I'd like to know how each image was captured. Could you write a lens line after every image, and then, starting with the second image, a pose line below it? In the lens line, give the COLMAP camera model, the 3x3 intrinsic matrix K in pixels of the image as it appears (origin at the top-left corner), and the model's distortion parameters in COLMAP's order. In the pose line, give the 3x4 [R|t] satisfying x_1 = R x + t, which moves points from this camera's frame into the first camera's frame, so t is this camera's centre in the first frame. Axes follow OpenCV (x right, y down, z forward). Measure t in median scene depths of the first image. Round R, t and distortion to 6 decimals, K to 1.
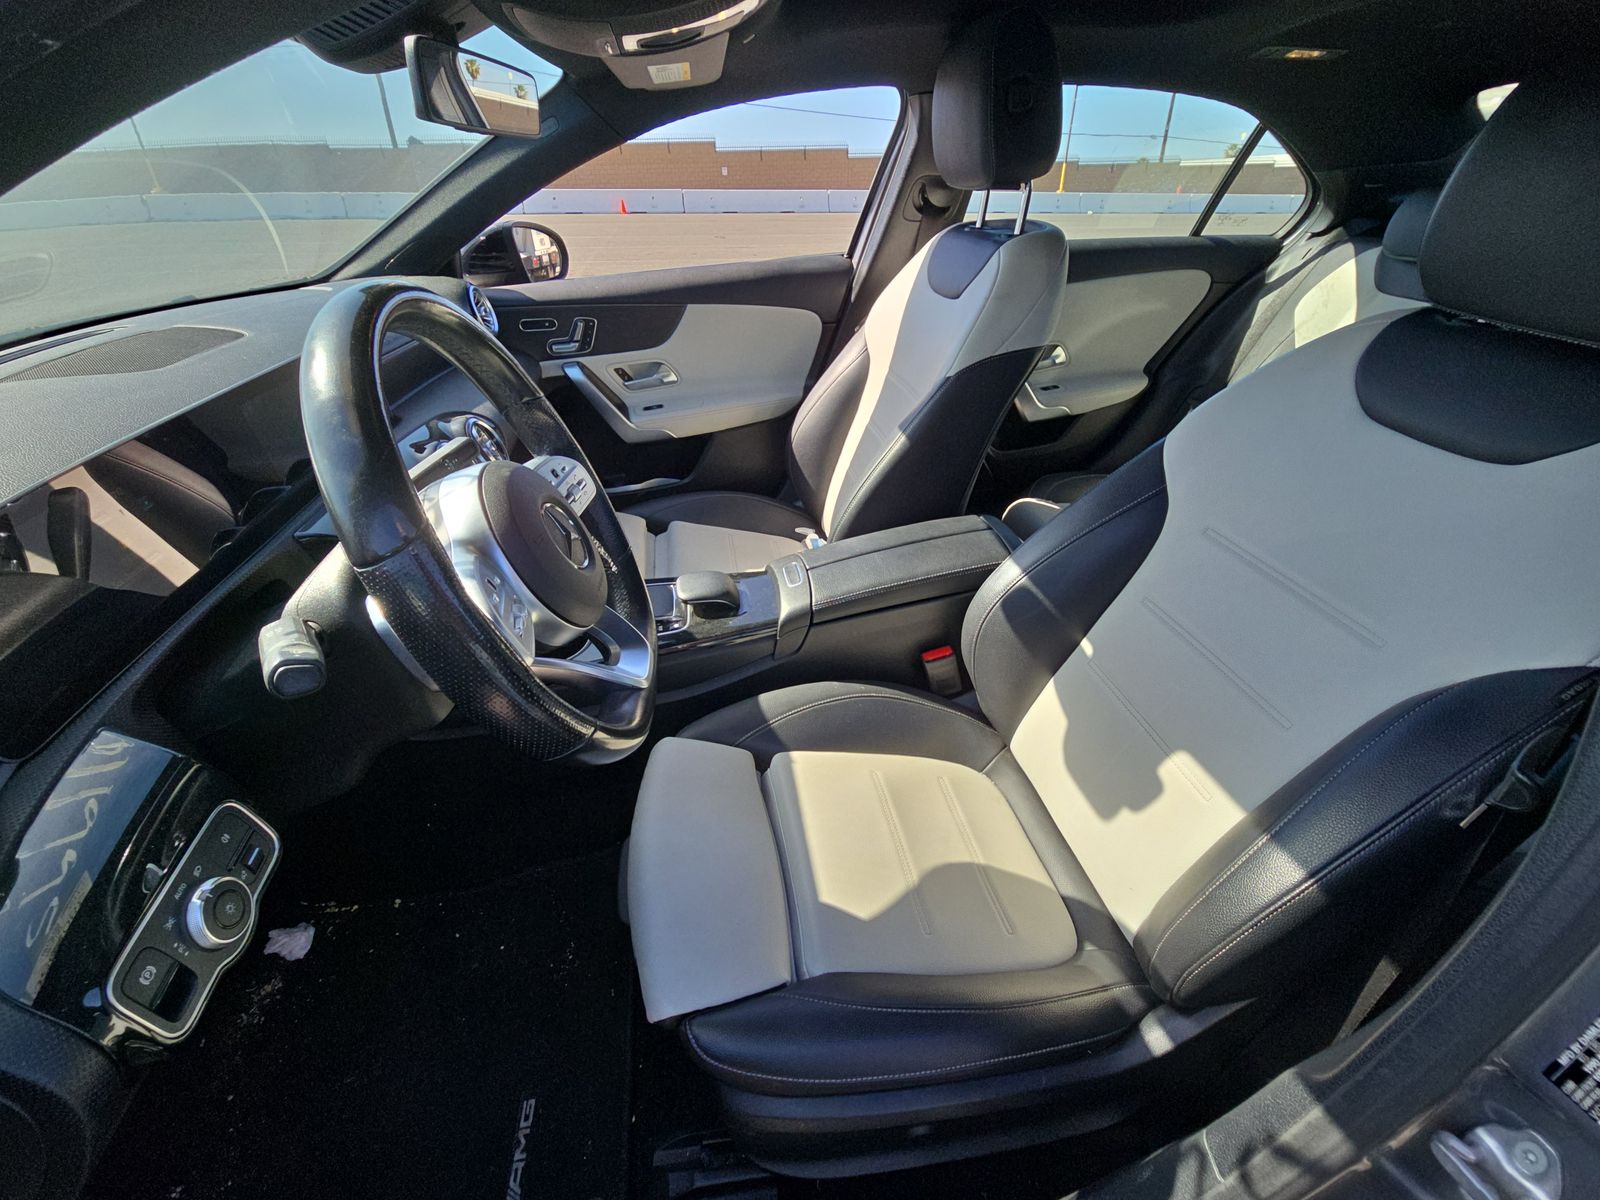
lens RADIAL K [[643.7, 0, 800.0], [0, 643.7, 600.0], [0, 0, 1]] dist [0.001997, -0.006282]
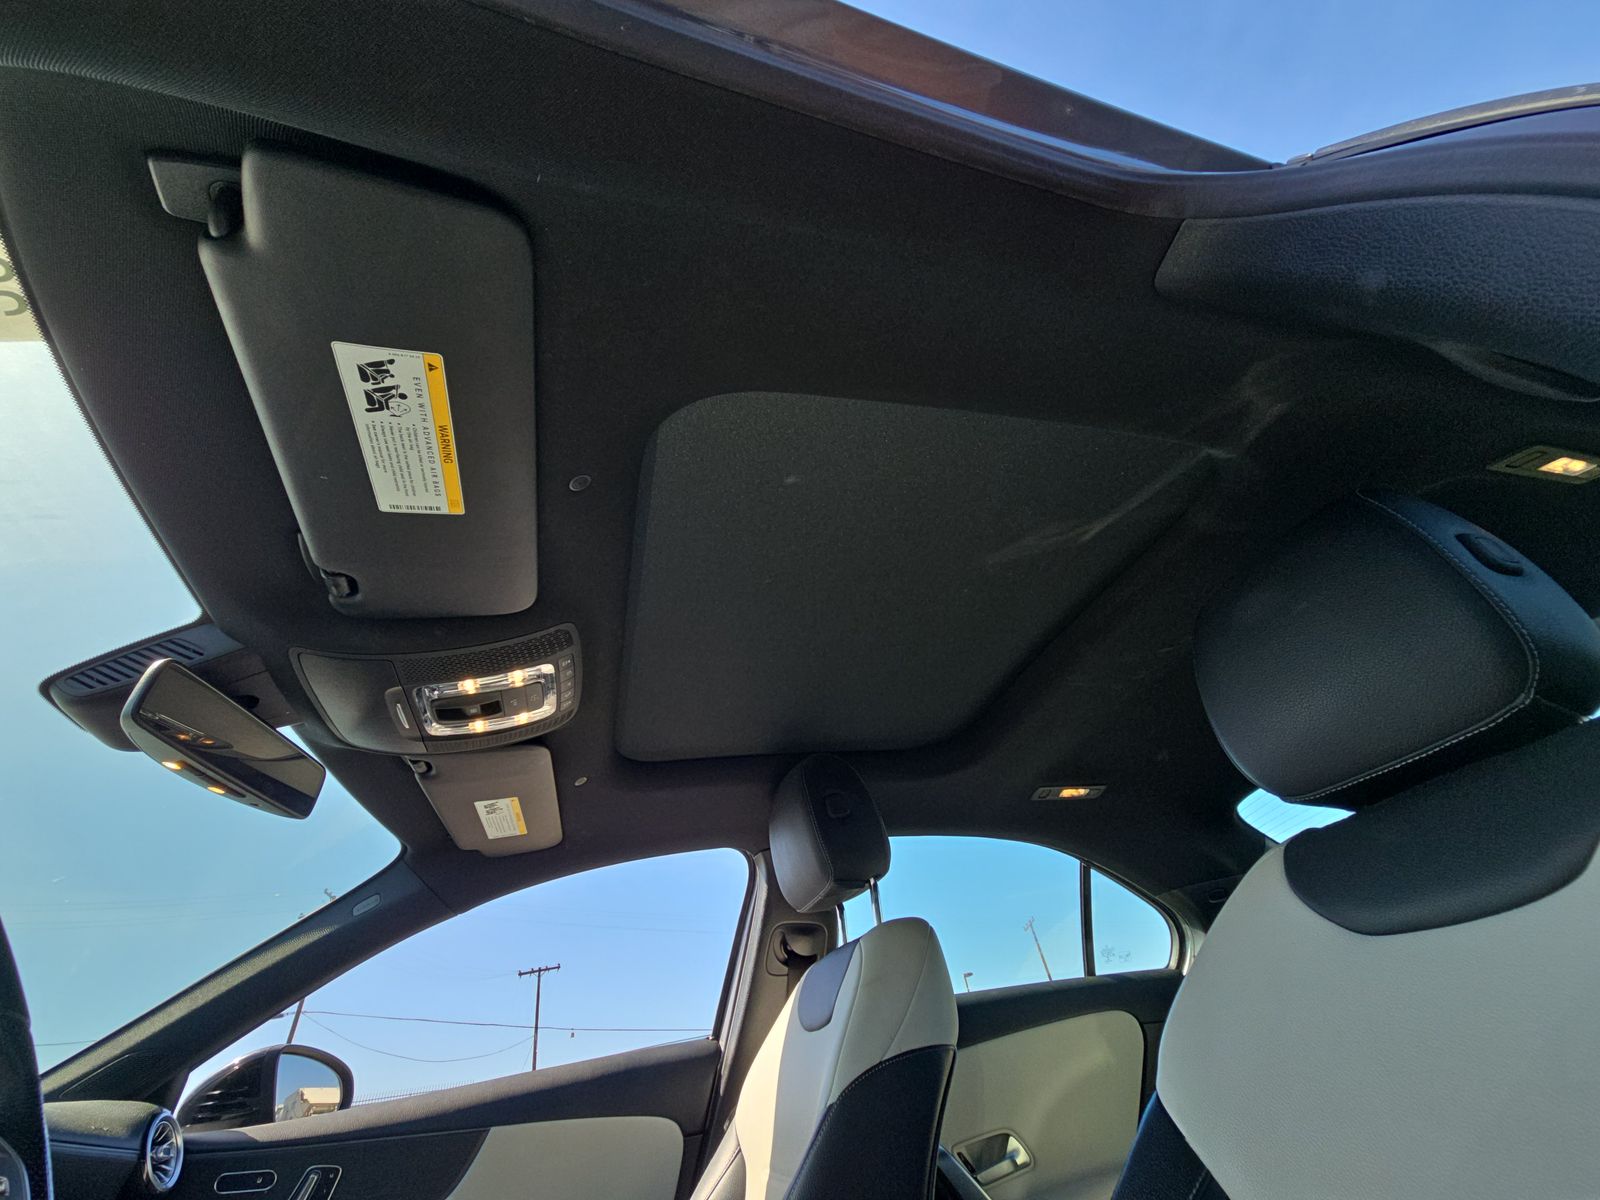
lens RADIAL K [[643.7, 0, 800.0], [0, 643.7, 600.0], [0, 0, 1]] dist [0.001997, -0.006282]
pose [[0.987842, -0.034612, 0.151560, 0.082796], [0.153973, 0.352442, -0.923080, 0.053199], [-0.021466, 0.935193, 0.353487, 0.189337]]
